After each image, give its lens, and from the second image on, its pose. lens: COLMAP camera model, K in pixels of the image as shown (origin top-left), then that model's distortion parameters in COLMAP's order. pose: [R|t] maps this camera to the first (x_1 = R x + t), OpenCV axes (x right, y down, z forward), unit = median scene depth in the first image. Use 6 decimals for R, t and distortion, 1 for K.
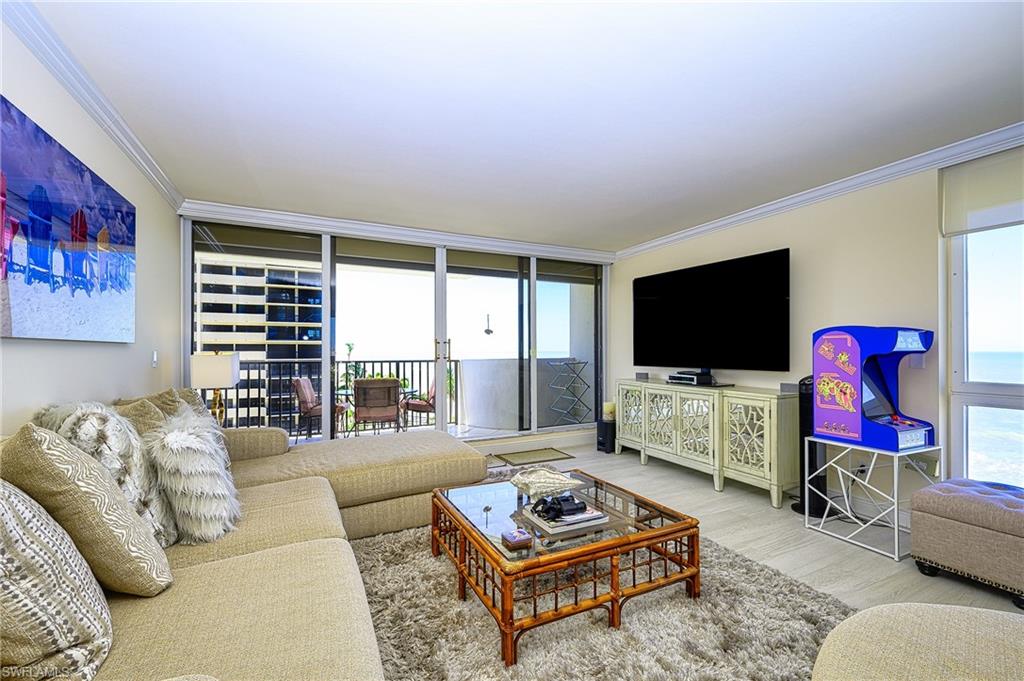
lens RADIAL K [[421.8, 0, 510.1], [0, 421.8, 346.8], [0, 0, 1]] dist [0.001700, 0.000095]
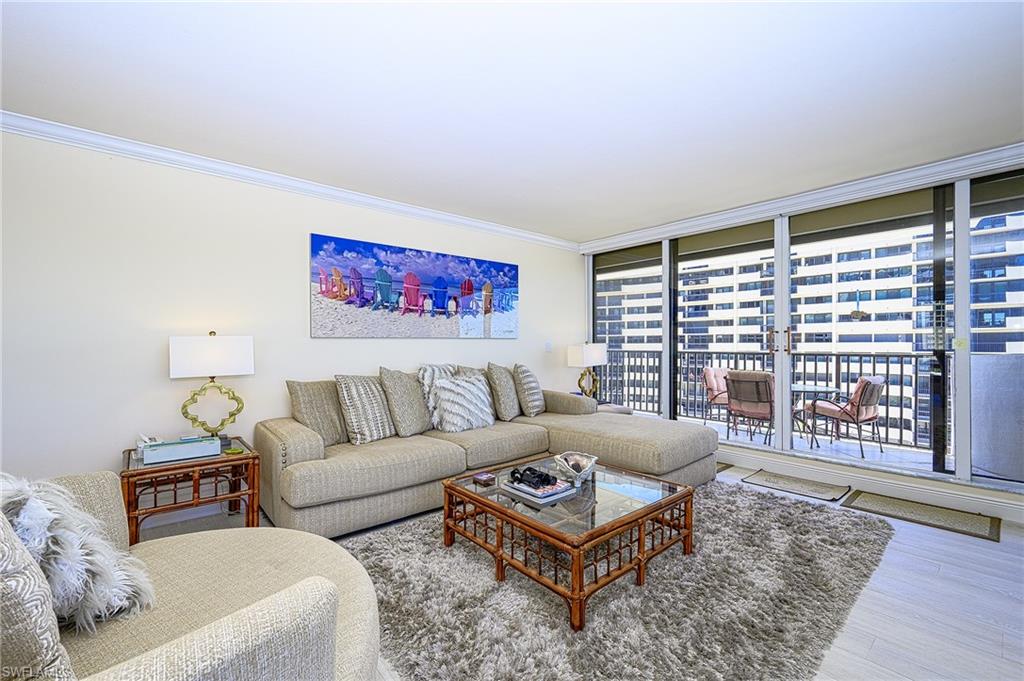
lens RADIAL K [[432.1, 0, 517.1], [0, 432.1, 343.4], [0, 0, 1]] dist [-0.000770, -0.000067]
pose [[0.253892, 0.001094, -0.967232, 0.534969], [0.011142, 0.999930, 0.004056, 0.003399], [0.967168, -0.011807, 0.253862, 0.283511]]
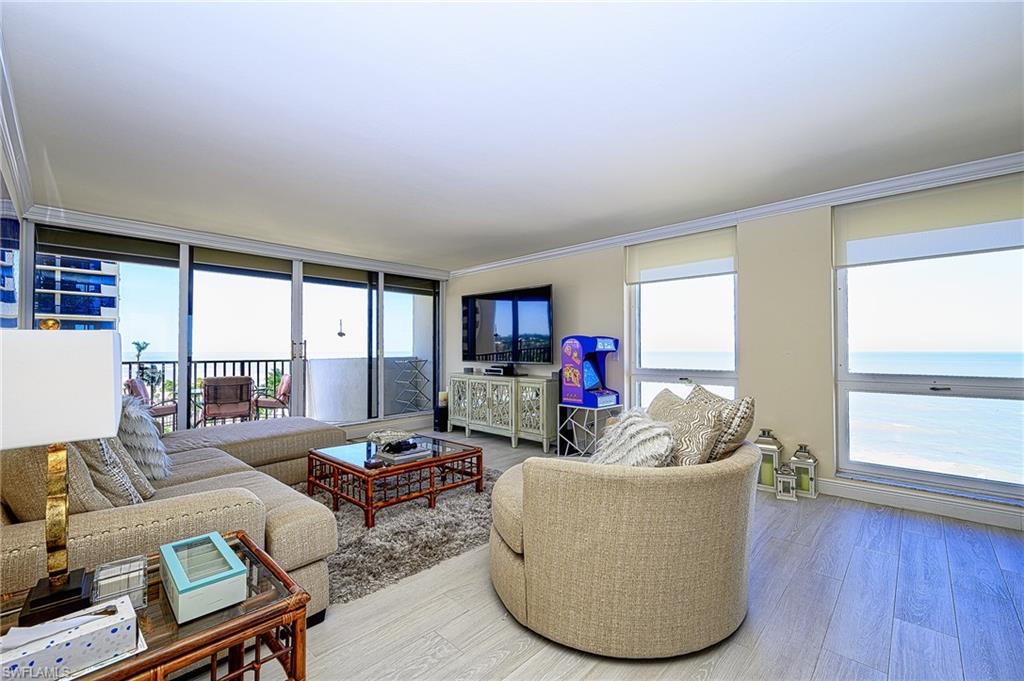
lens RADIAL K [[438.7, 0, 506.2], [0, 438.7, 339.5], [0, 0, 1]] dist [0.001123, 0.000204]
pose [[0.942616, 0.007655, 0.333790, -0.027540], [-0.002083, 0.999853, -0.017048, -0.002216], [-0.333871, 0.015374, 0.942493, -0.308041]]
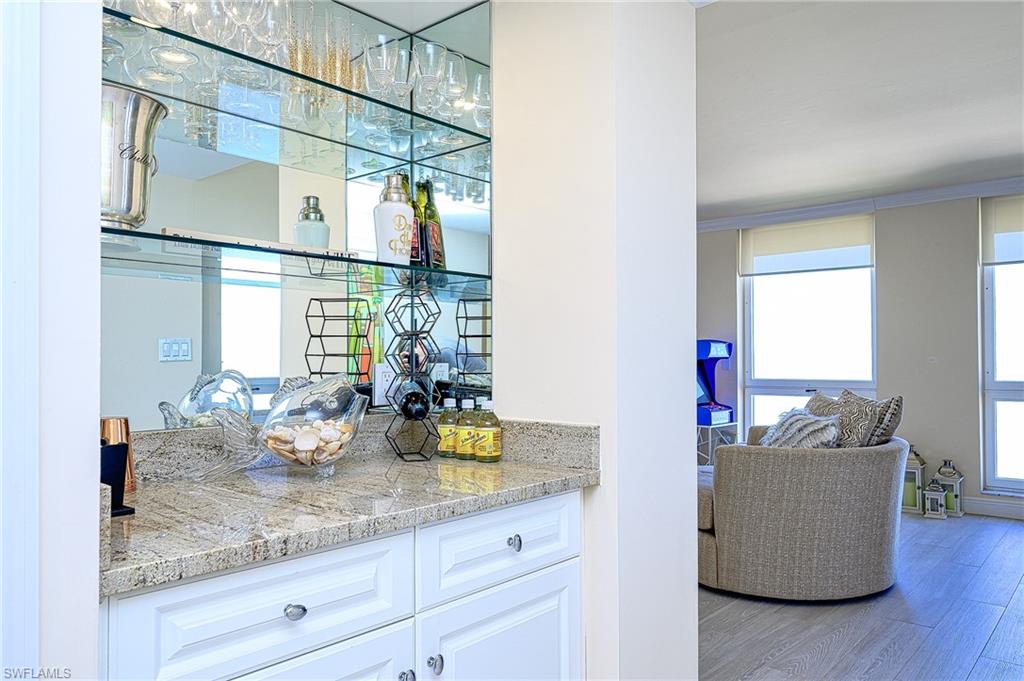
lens RADIAL K [[725.3, 0, 512.0], [0, 725.3, 340.5], [0, 0, 1]] dist [-0.000377, -0.000446]
pose [[0.926820, 0.008443, 0.375411, -0.349601], [-0.002163, 0.999851, -0.017145, -0.001433], [-0.375500, 0.015078, 0.926700, -0.560213]]
